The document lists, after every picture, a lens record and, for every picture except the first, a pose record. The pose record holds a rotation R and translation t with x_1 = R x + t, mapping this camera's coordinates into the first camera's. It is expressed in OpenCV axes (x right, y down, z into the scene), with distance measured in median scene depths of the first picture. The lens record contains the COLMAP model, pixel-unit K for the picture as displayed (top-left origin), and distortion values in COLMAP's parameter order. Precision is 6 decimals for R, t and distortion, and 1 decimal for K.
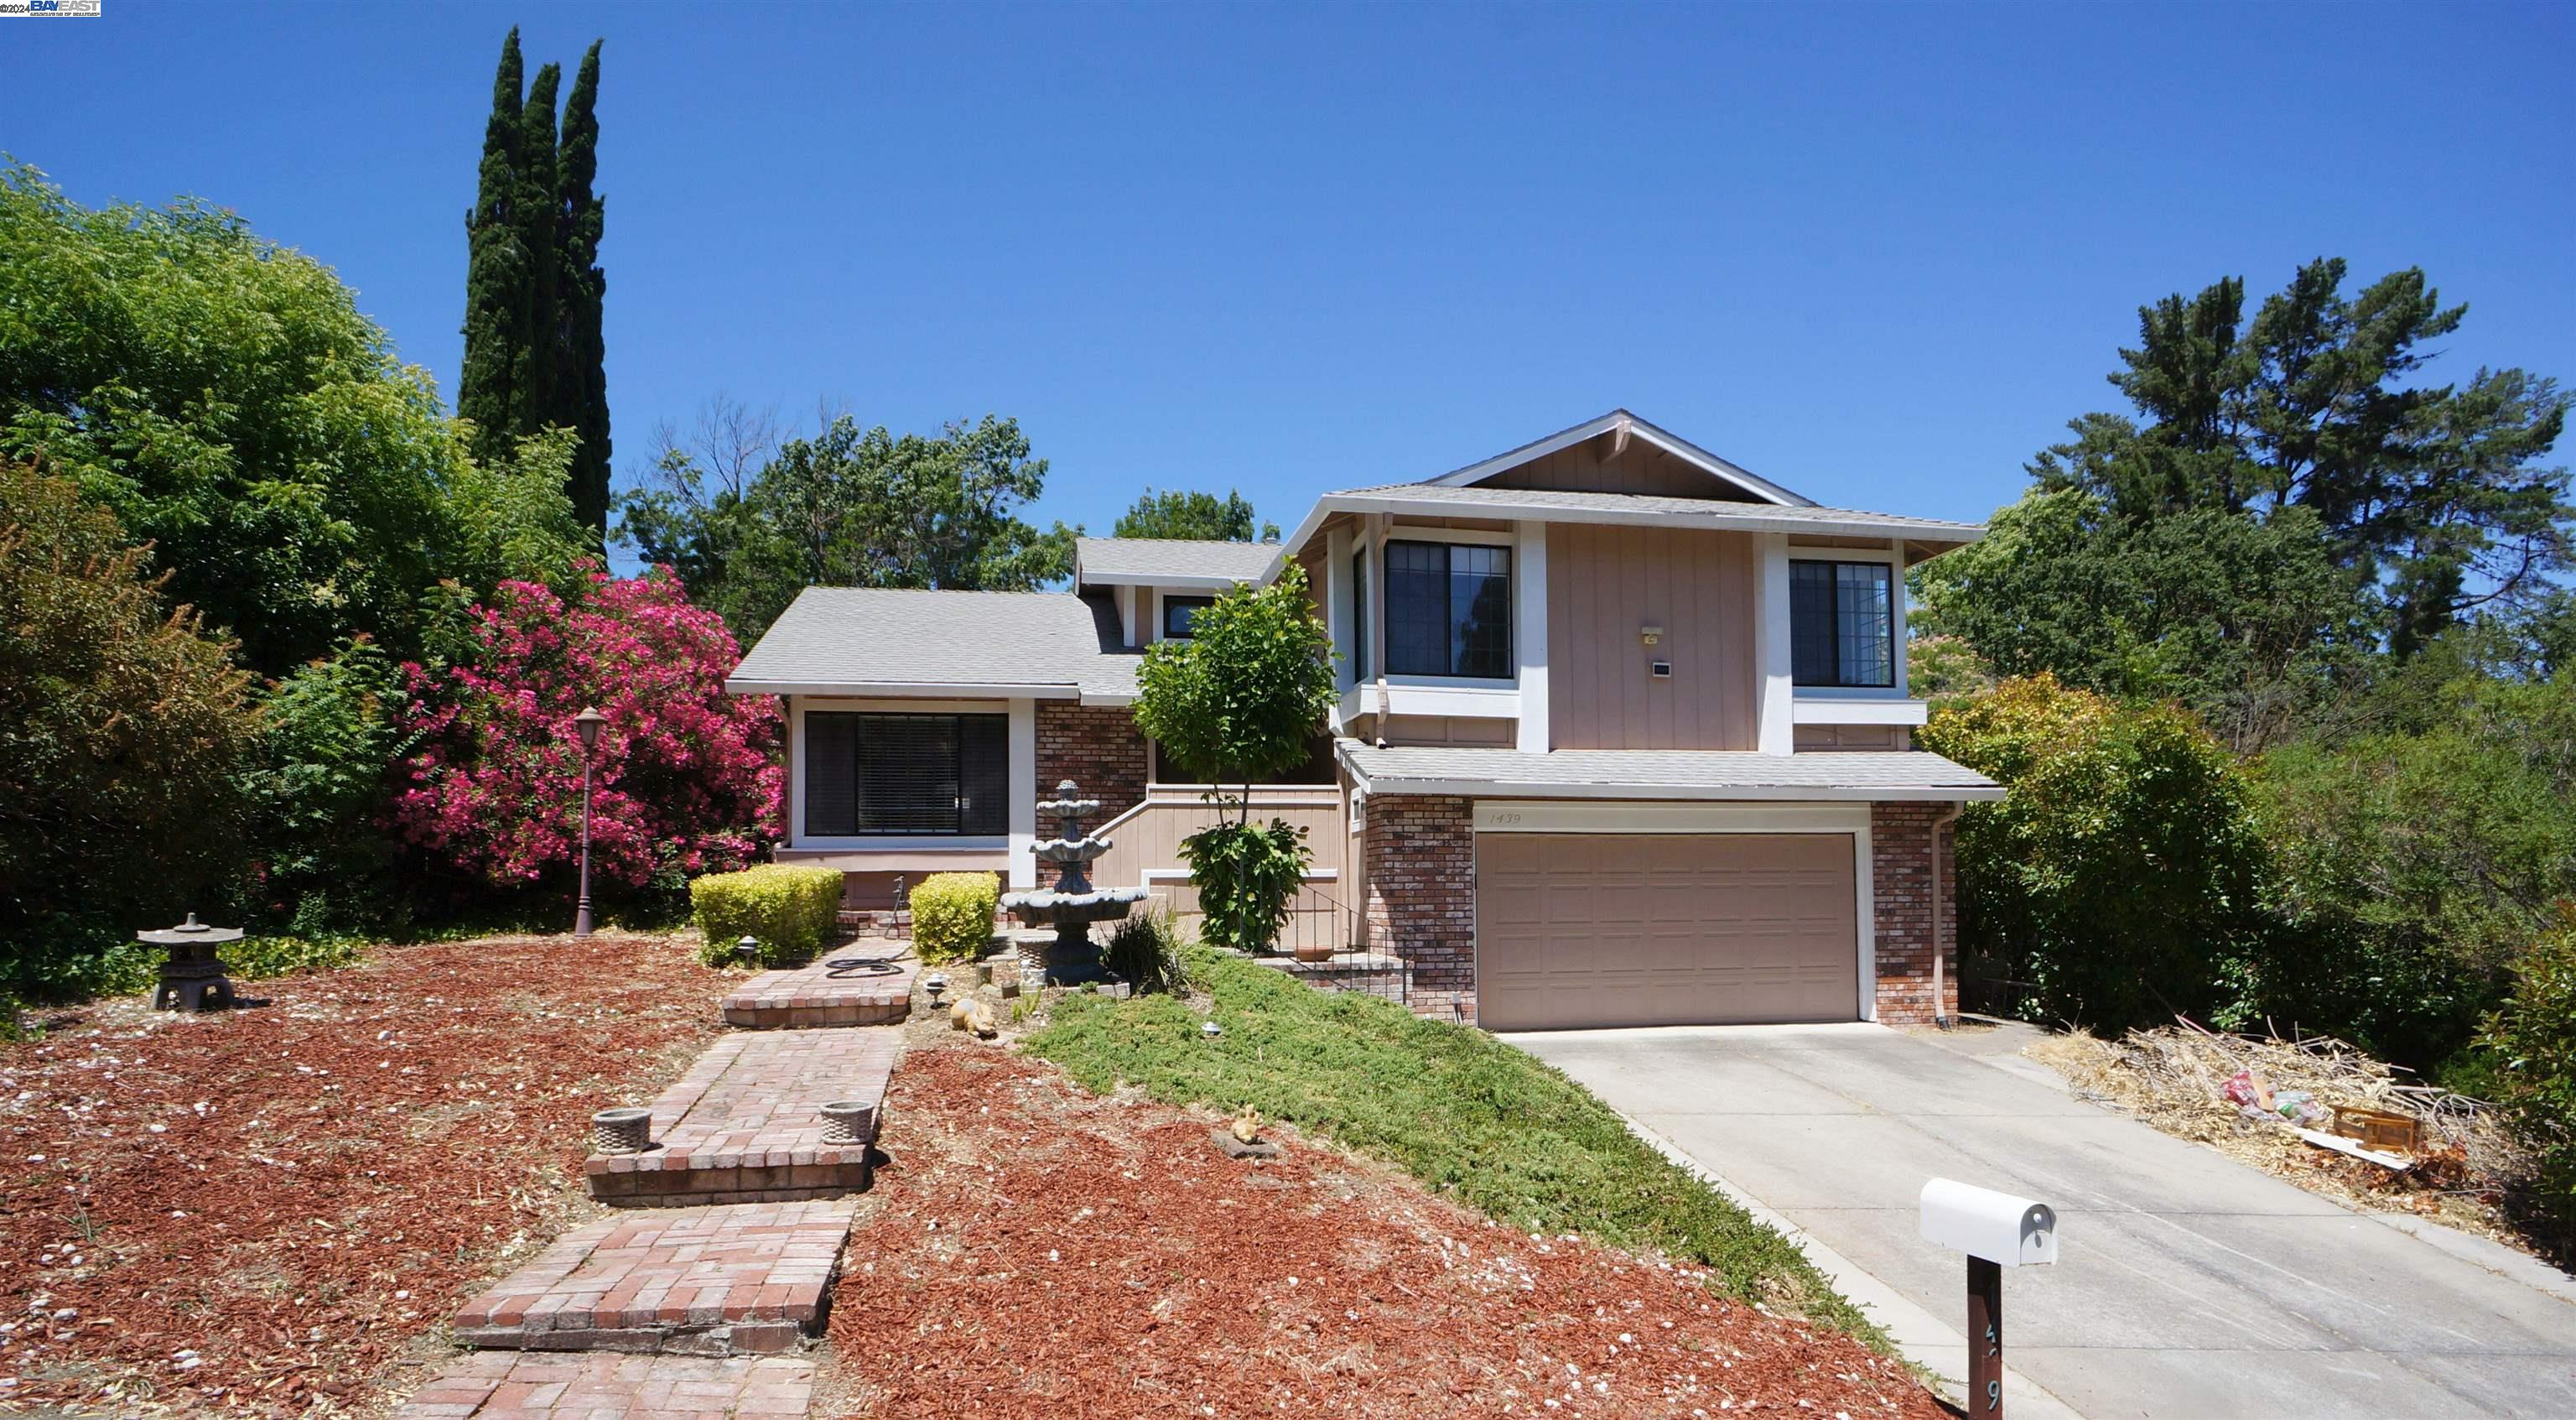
lens RADIAL K [[1365.6, 0, 1286.9], [0, 1365.6, 854.0], [0, 0, 1]] dist [-0.032483, 0.003245]
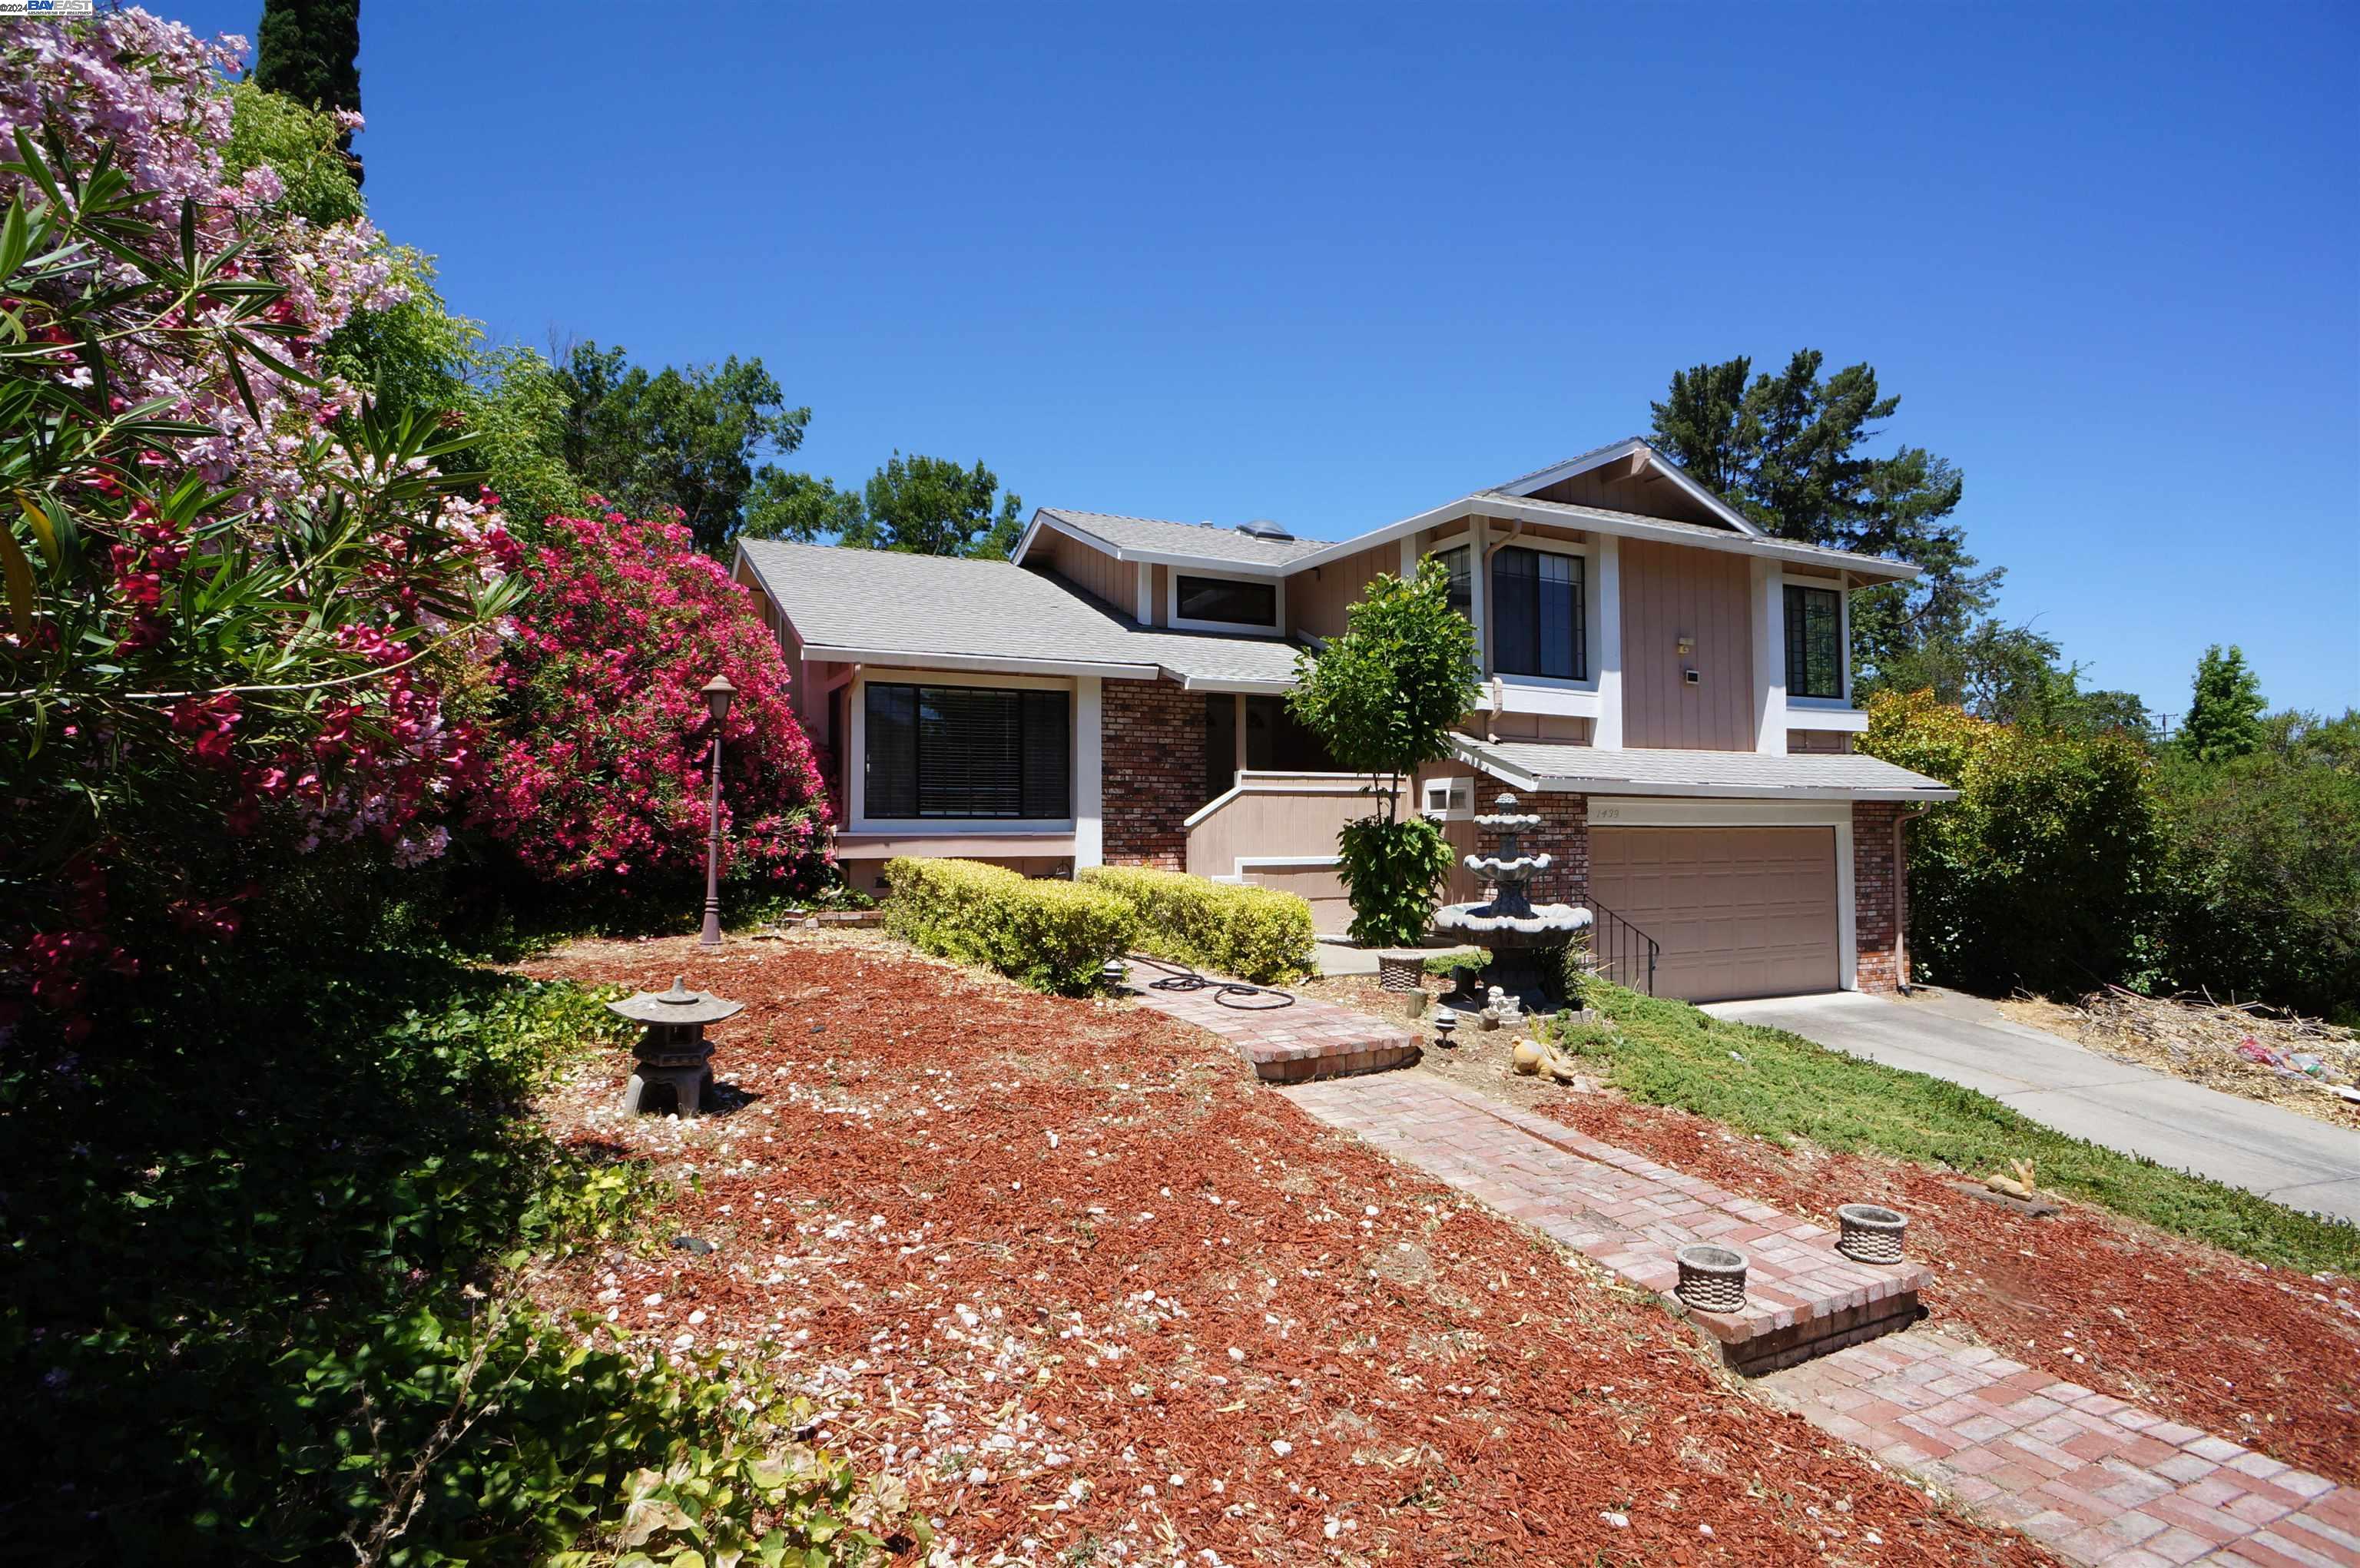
lens RADIAL K [[1241.1, 0, 1181.0], [0, 1241.1, 785.0], [0, 0, 1]] dist [-0.035573, 0.014976]
pose [[0.960367, 0.016604, 0.278243, -0.400967], [-0.013899, 0.999835, -0.011693, -0.030267], [-0.278391, 0.007362, 0.960440, 0.153978]]
